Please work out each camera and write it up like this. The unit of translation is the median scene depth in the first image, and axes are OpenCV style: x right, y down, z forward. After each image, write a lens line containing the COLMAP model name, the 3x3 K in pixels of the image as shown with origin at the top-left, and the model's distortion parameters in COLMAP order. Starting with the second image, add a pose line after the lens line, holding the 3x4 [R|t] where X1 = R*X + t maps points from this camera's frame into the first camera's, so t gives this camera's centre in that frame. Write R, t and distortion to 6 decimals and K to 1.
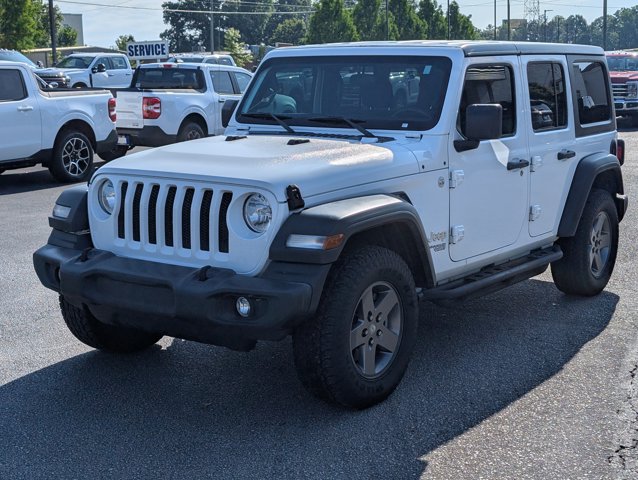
lens RADIAL K [[999.3, 0, 320.5], [0, 999.3, 237.2], [0, 0, 1]] dist [0.126622, 0.000000]
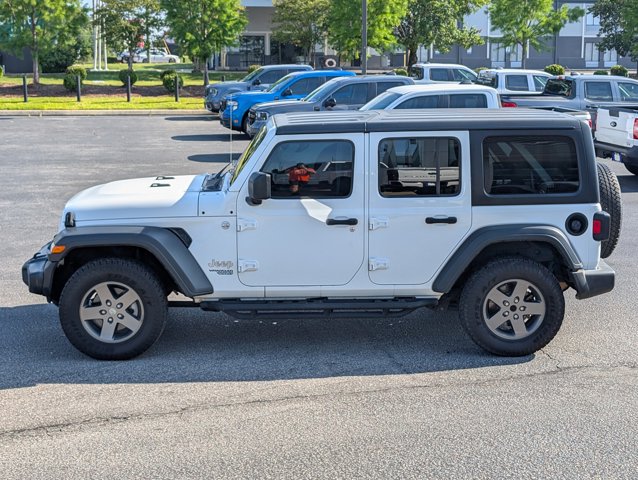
lens RADIAL K [[999.3, 0, 312.4], [0, 999.3, 240.8], [0, 0, 1]] dist [0.126622, 0.000000]
pose [[0.628261, 0.149902, -0.763425, 1.237703], [-0.132449, 0.987546, 0.084911, -0.165274], [0.766645, 0.047769, 0.640291, 0.210890]]
